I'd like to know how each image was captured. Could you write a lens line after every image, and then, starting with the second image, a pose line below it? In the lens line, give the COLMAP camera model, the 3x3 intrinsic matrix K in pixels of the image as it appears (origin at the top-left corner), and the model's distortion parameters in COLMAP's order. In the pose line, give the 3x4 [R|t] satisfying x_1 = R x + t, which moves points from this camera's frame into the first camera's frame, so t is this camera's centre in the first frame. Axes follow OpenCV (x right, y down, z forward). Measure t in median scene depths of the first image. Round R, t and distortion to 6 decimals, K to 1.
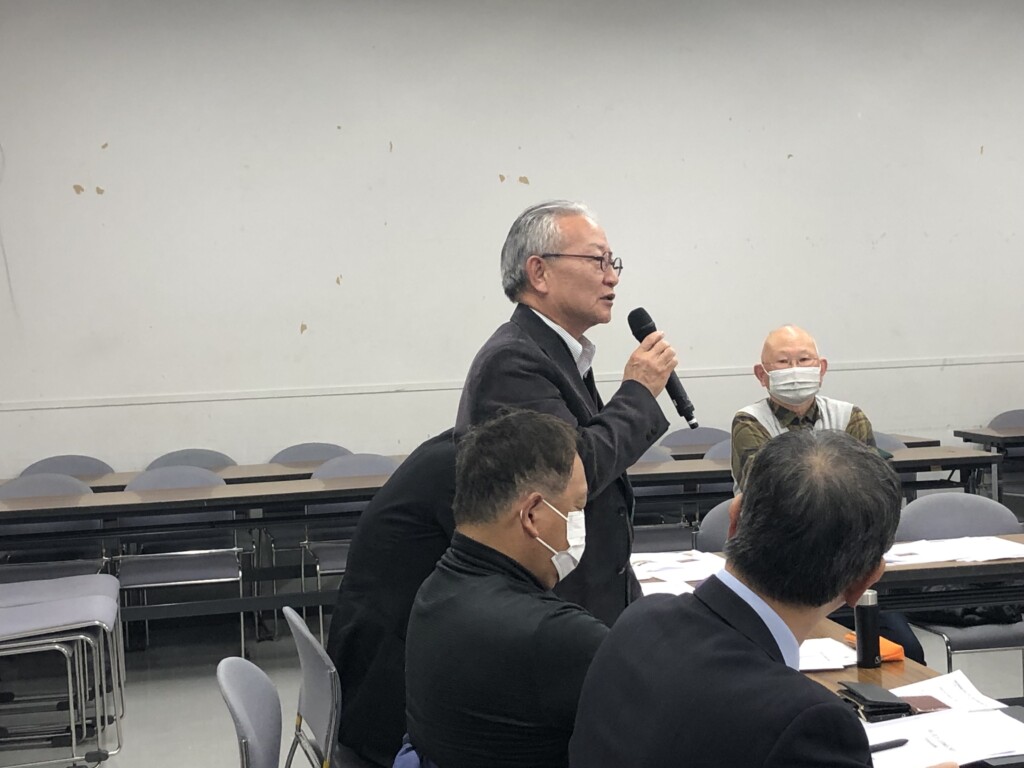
lens RADIAL K [[1804.3, 0, 512.0], [0, 1804.3, 384.0], [0, 0, 1]] dist [0.047173, 0.163601]
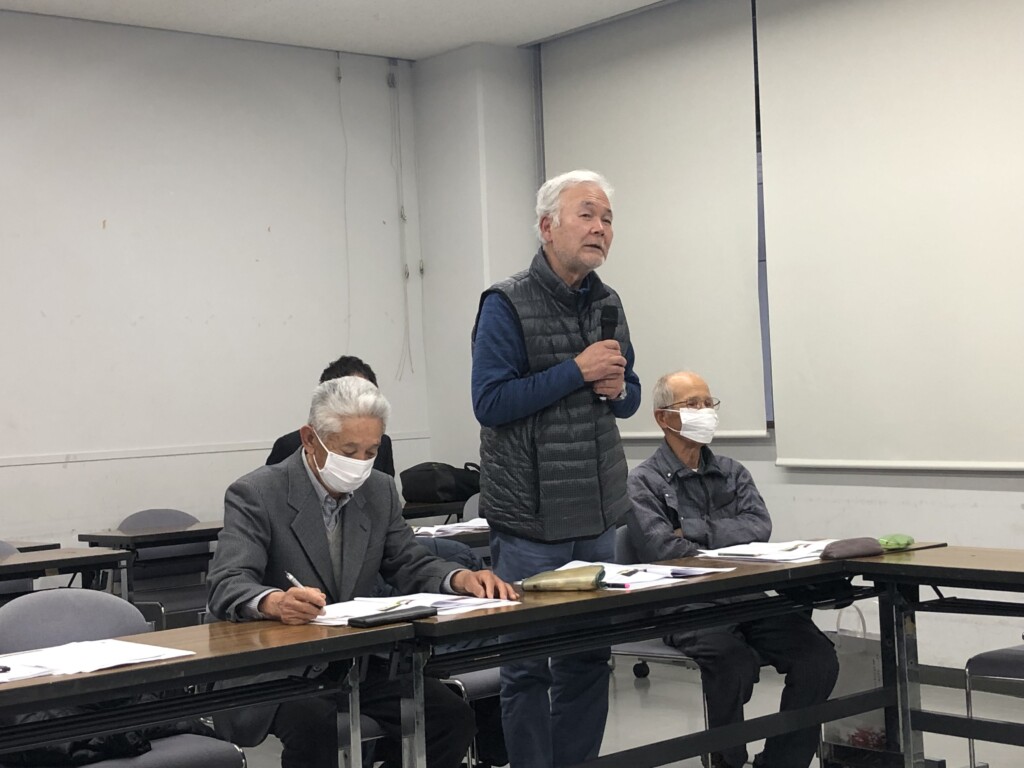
lens RADIAL K [[1698.8, 0, 512.0], [0, 1698.8, 384.0], [0, 0, 1]] dist [0.051611, 0.003979]
pose [[0.887359, 0.002176, 0.461075, 0.059065], [0.034574, 0.996860, -0.071244, 0.023423], [-0.459782, 0.079160, 0.884497, 0.198422]]
